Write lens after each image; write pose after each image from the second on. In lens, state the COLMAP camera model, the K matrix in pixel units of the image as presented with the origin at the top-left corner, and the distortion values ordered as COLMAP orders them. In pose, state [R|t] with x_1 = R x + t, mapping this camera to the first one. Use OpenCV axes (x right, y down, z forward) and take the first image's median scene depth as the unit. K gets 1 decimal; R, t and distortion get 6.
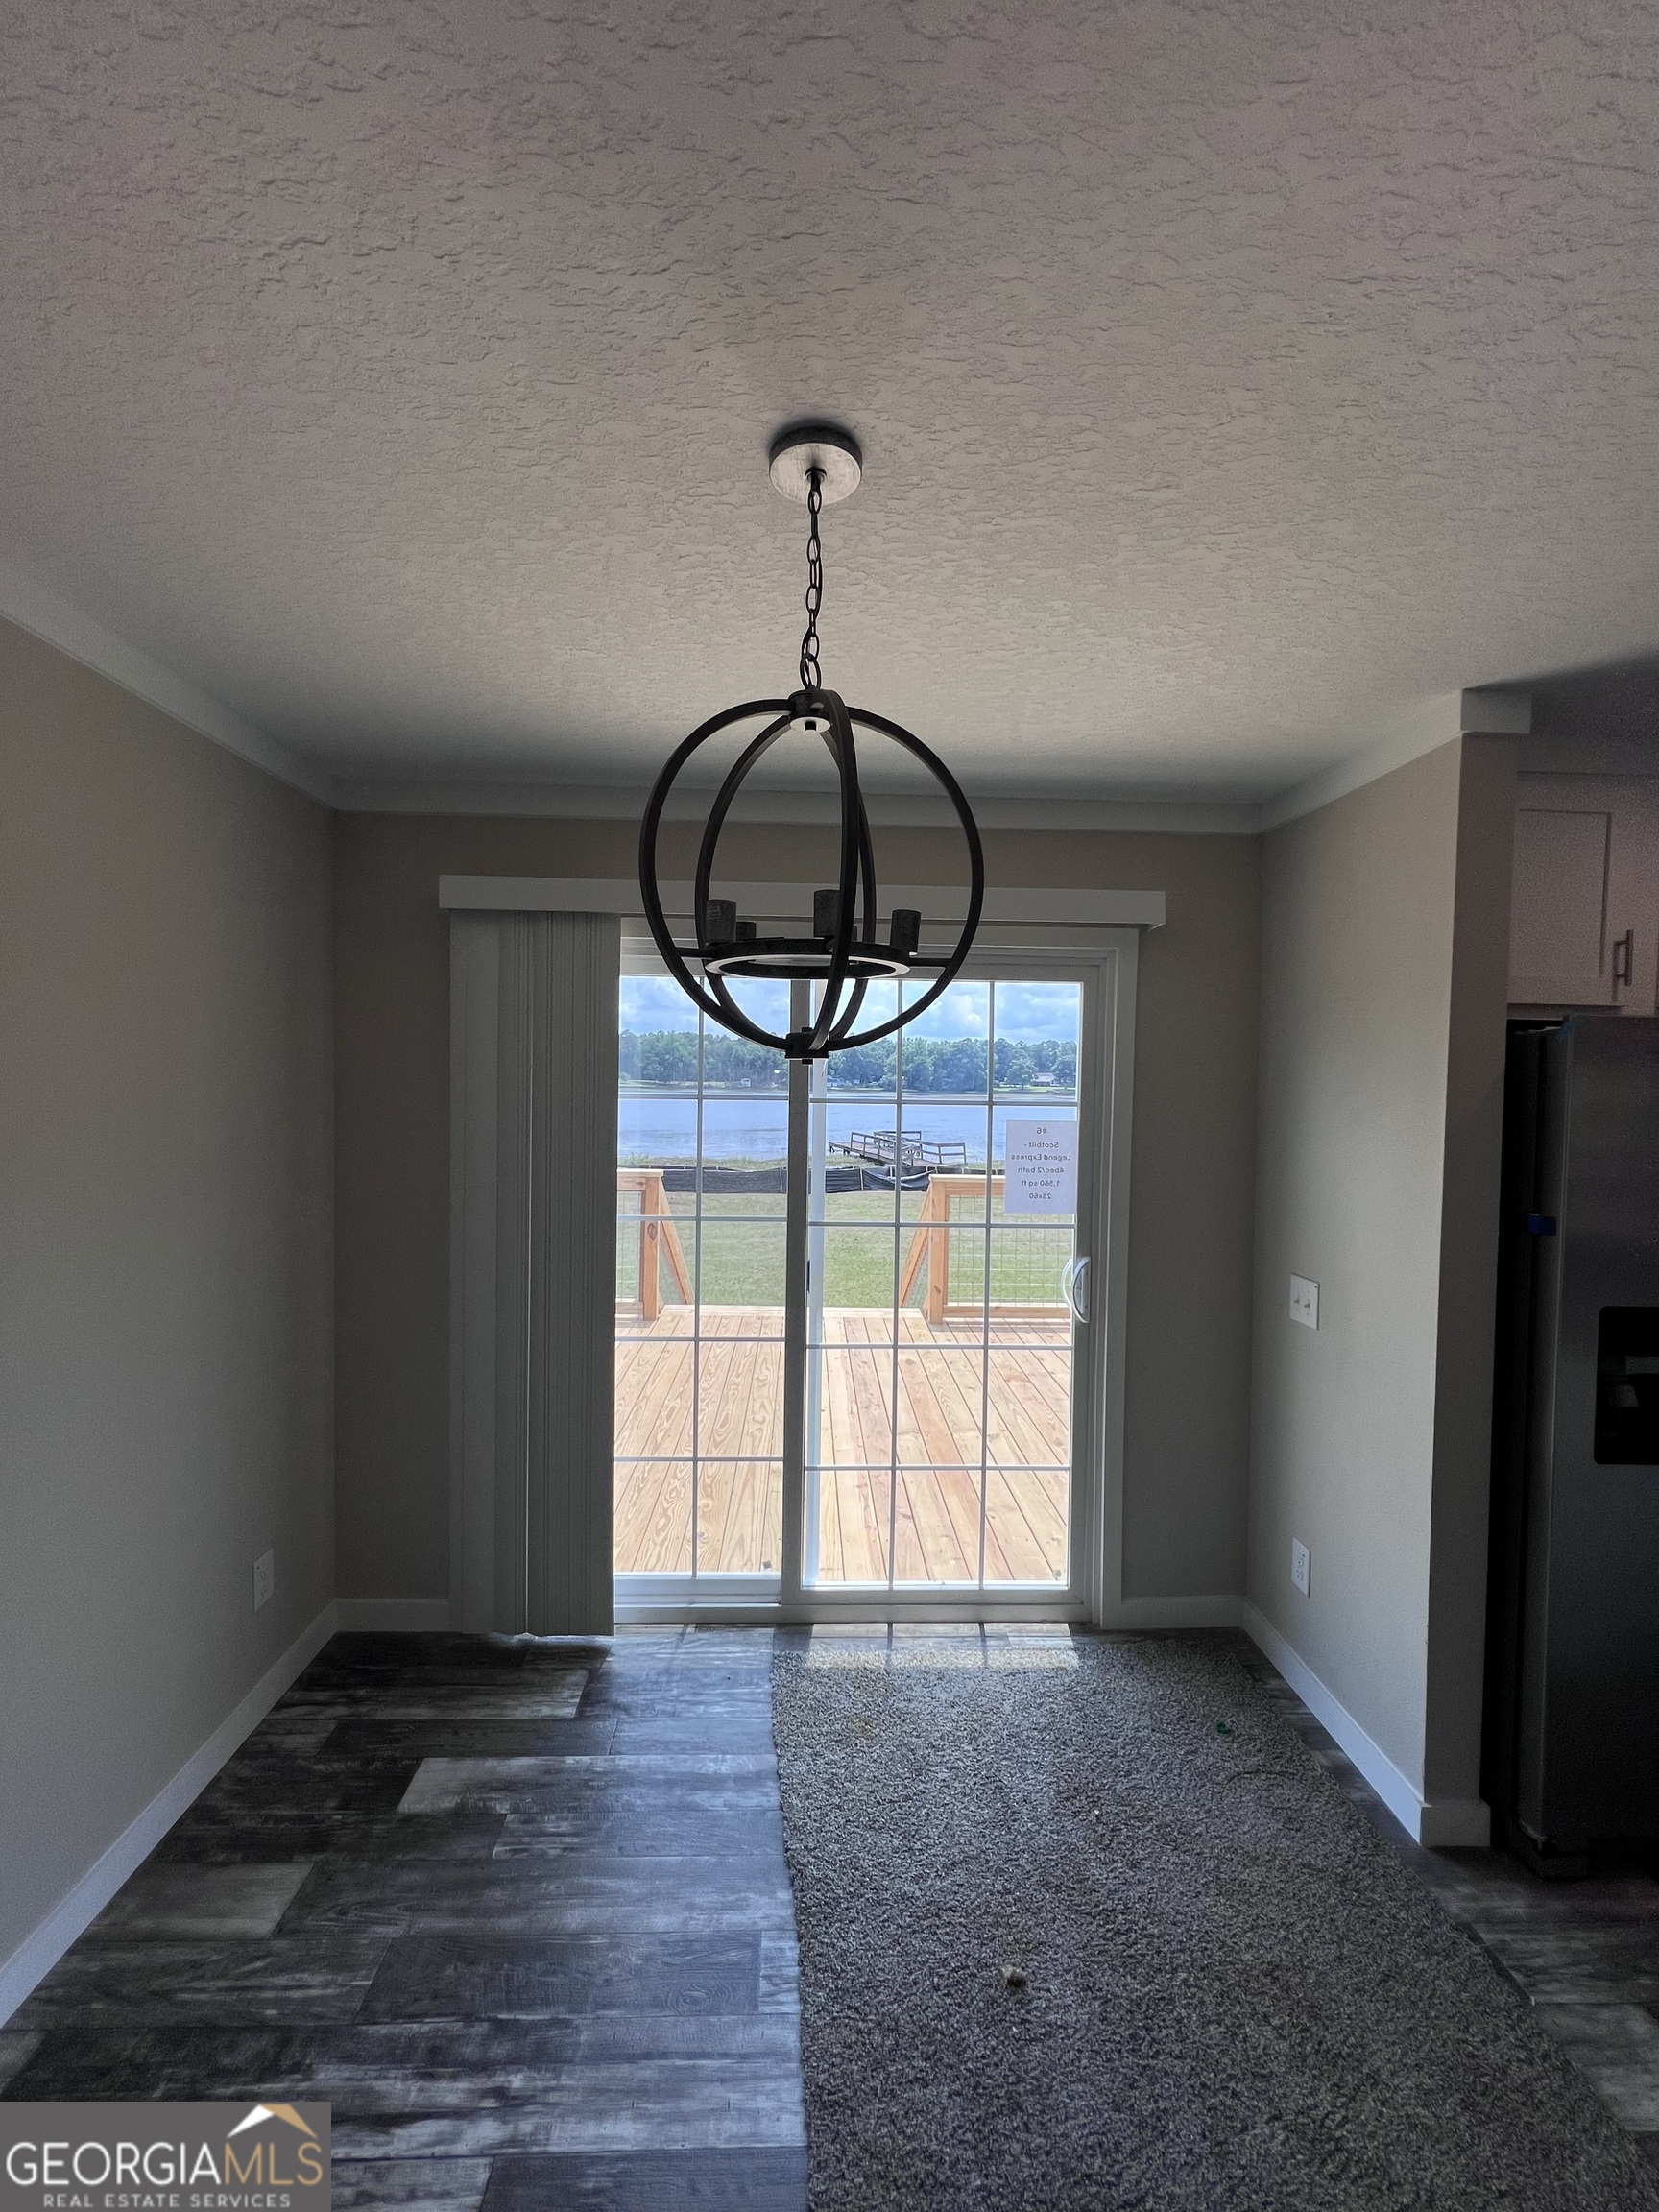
lens RADIAL K [[891.7, 0, 829.3], [0, 891.7, 1120.9], [0, 0, 1]] dist [0.007752, -0.000057]
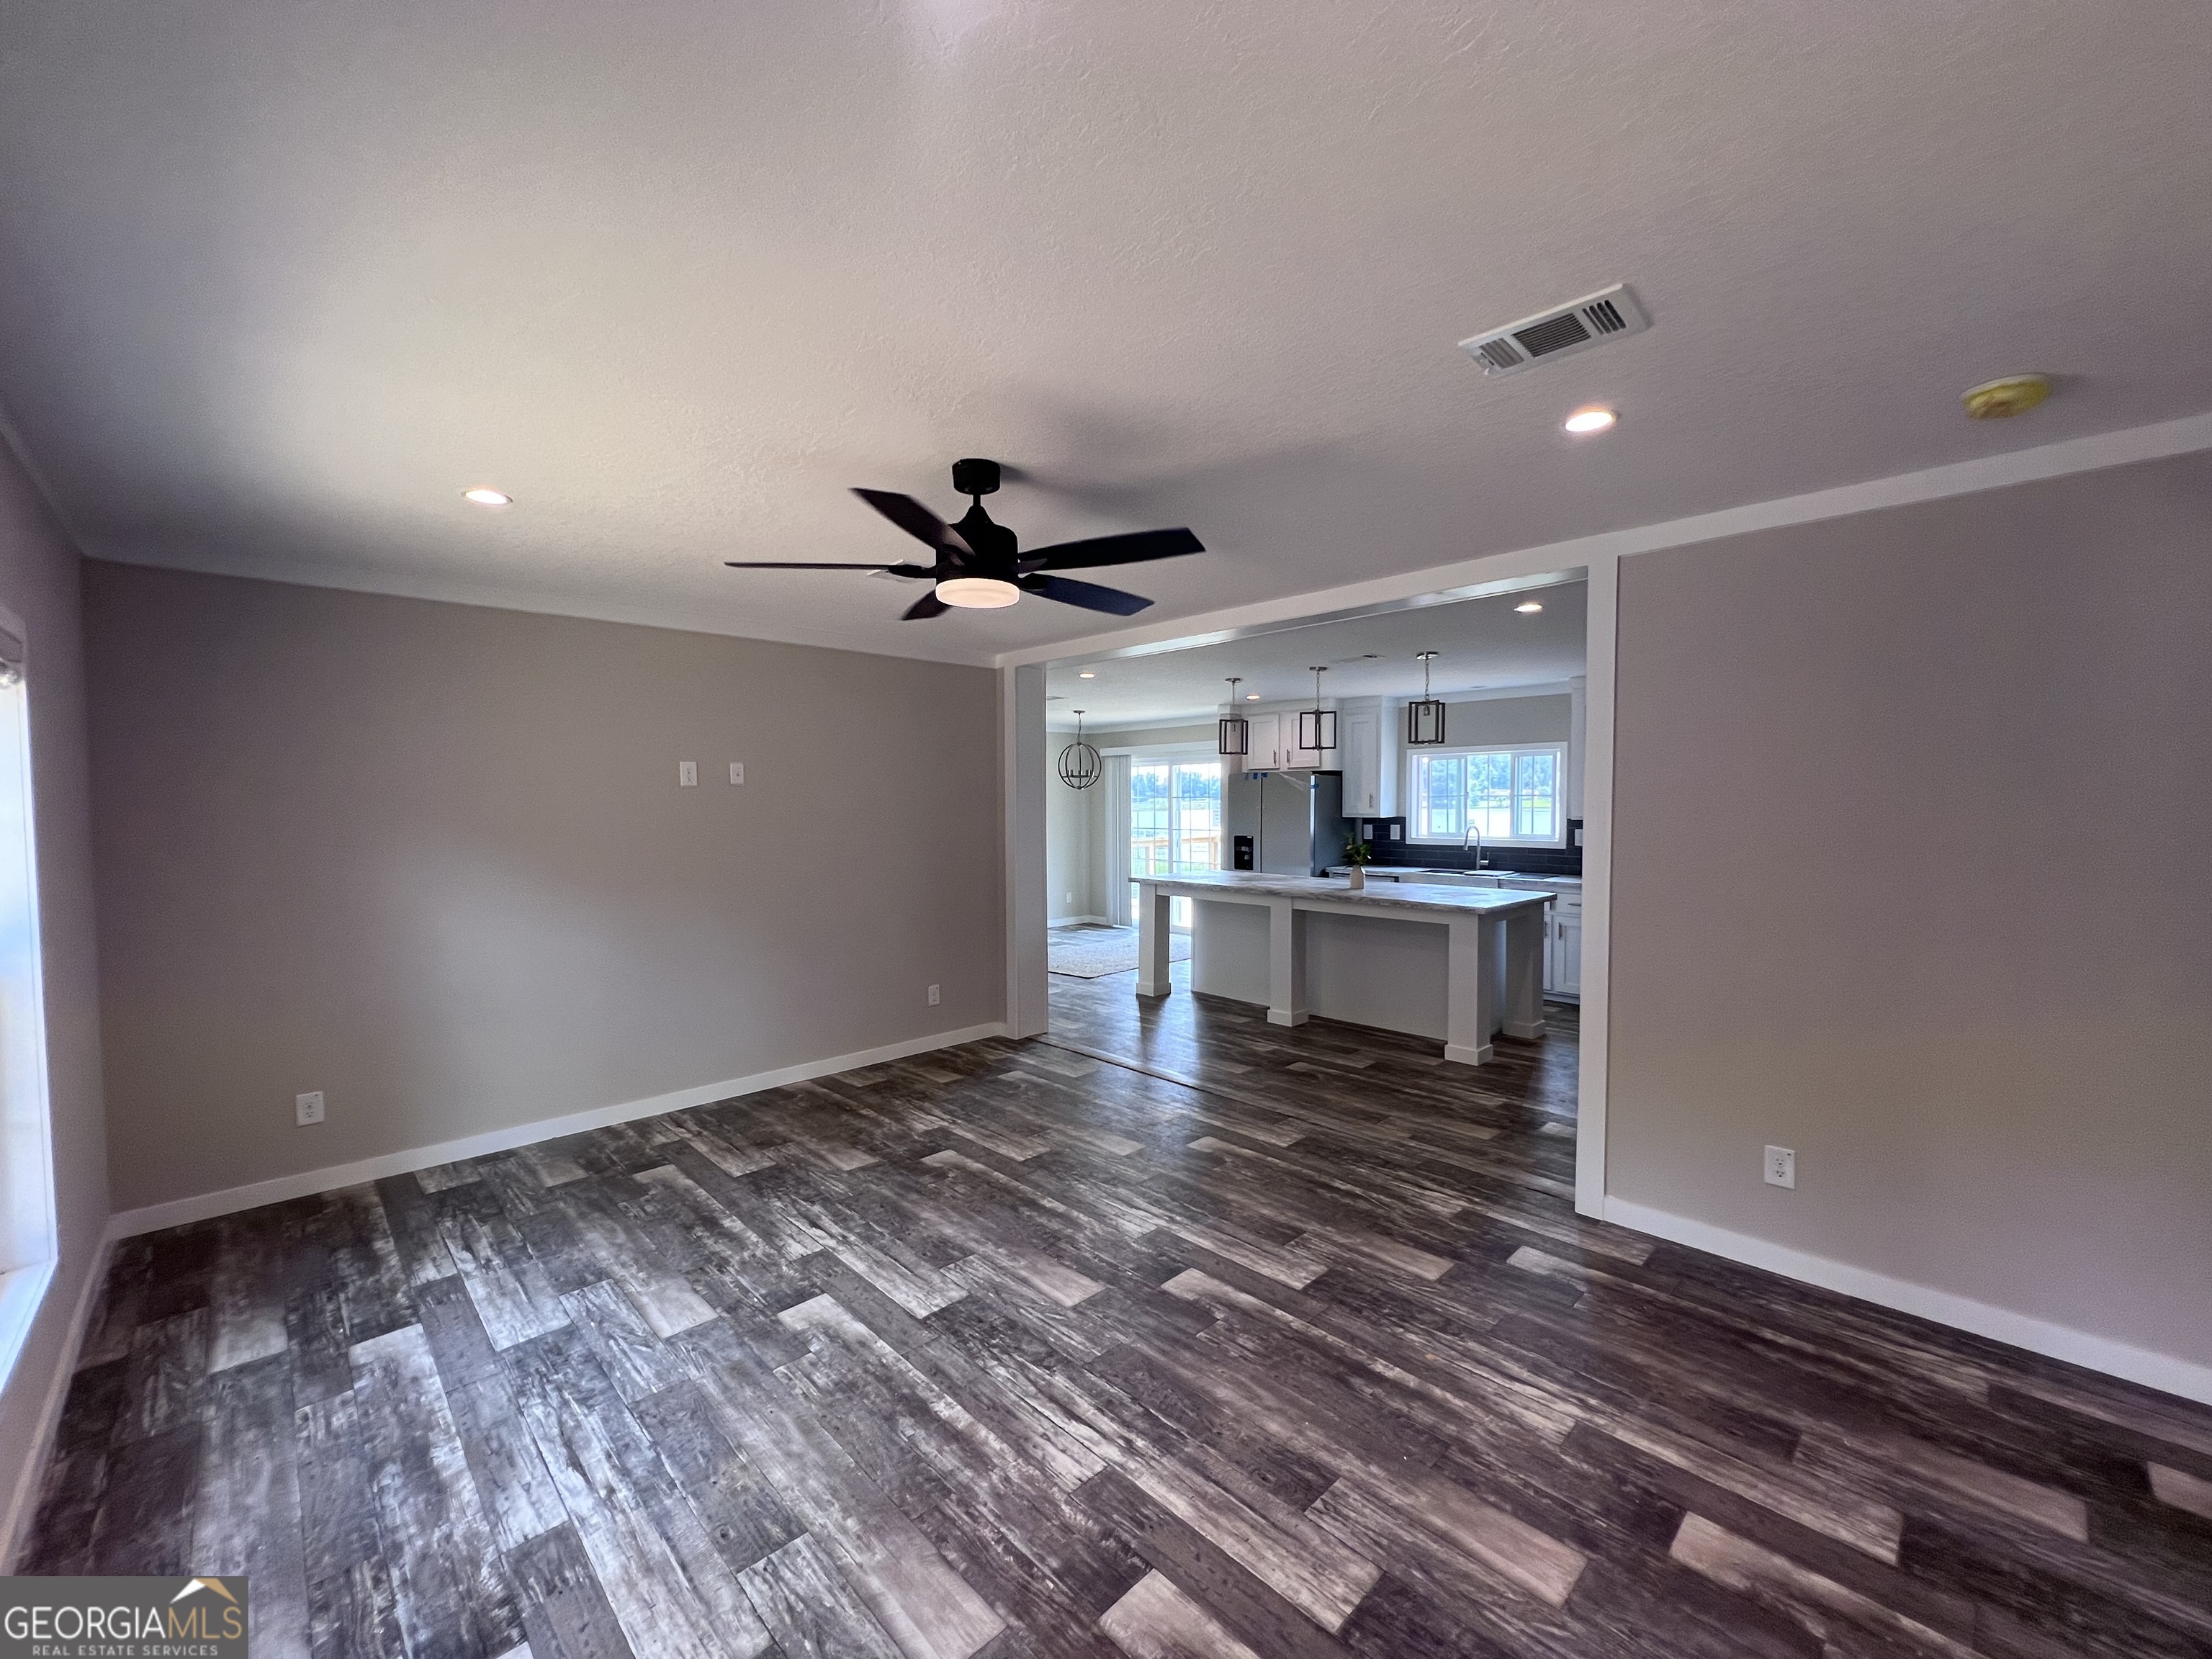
lens RADIAL K [[891.7, 0, 1116.2], [0, 891.7, 860.0], [0, 0, 1]] dist [0.007752, -0.000057]
pose [[0.675203, 0.024674, -0.737220, 0.634046], [-0.019003, 0.999691, 0.016055, 0.099190], [0.737388, 0.003169, 0.675462, -0.005343]]
